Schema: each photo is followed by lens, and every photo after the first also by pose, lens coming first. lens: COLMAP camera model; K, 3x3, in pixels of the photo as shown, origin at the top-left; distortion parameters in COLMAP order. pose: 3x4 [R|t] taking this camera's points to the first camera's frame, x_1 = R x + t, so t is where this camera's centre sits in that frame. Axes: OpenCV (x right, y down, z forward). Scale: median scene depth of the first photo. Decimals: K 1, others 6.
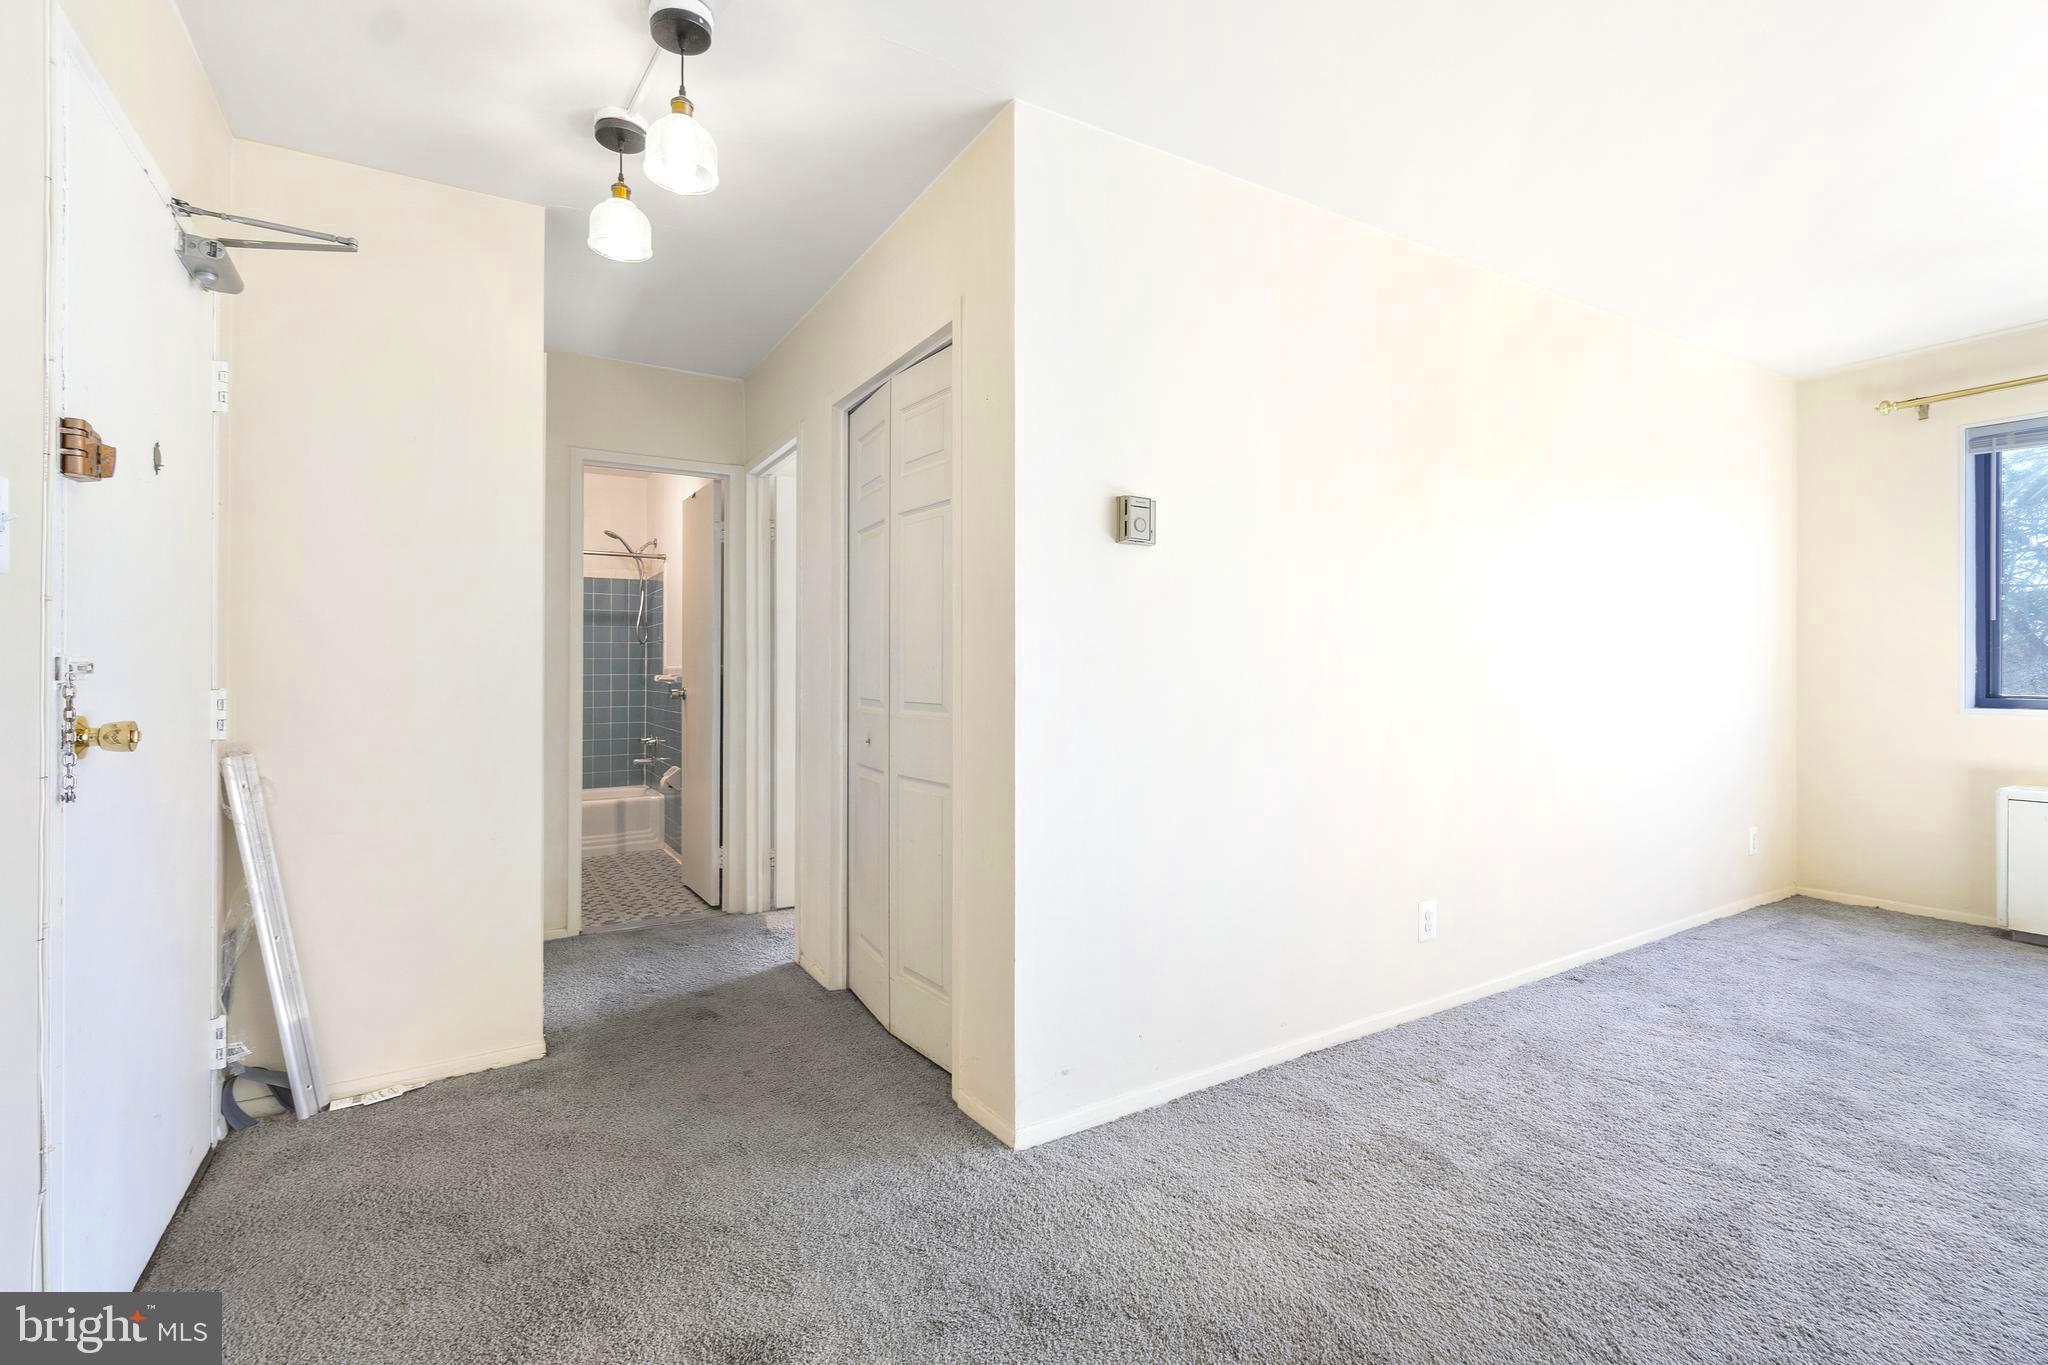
lens RADIAL K [[897.6, 0, 1017.0], [0, 897.6, 671.5], [0, 0, 1]] dist [-0.000747, 0.000028]
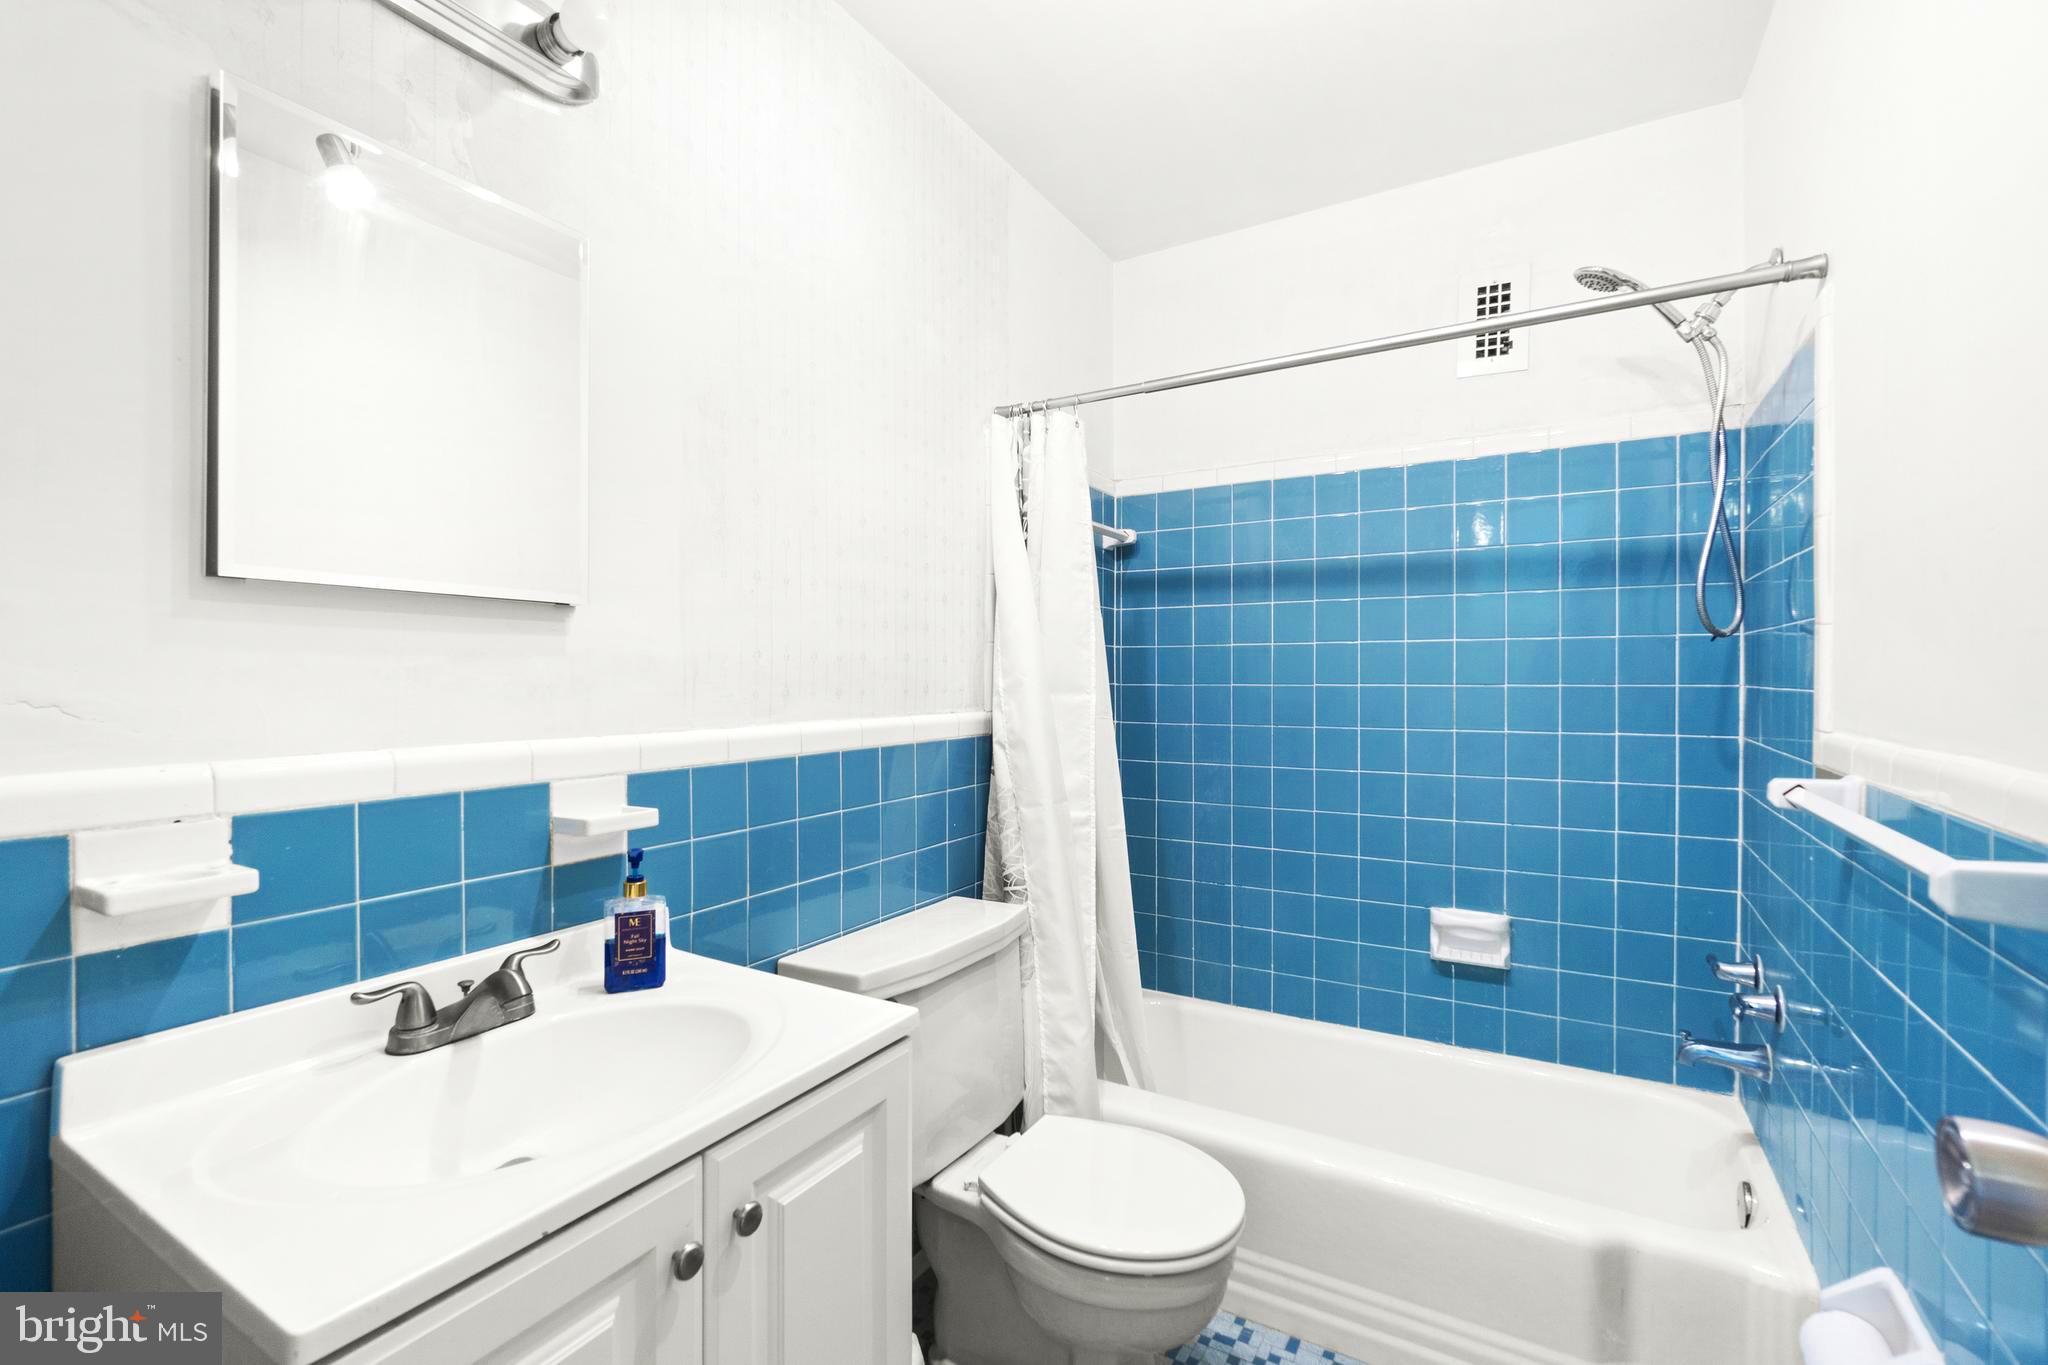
lens RADIAL K [[897.6, 0, 1017.0], [0, 897.6, 671.5], [0, 0, 1]] dist [-0.000747, 0.000028]
pose [[0.465073, 0.001291, -0.885271, -0.169110], [0.000296, 0.999999, 0.001614, -0.013319], [0.885272, -0.001013, 0.465072, 0.419761]]
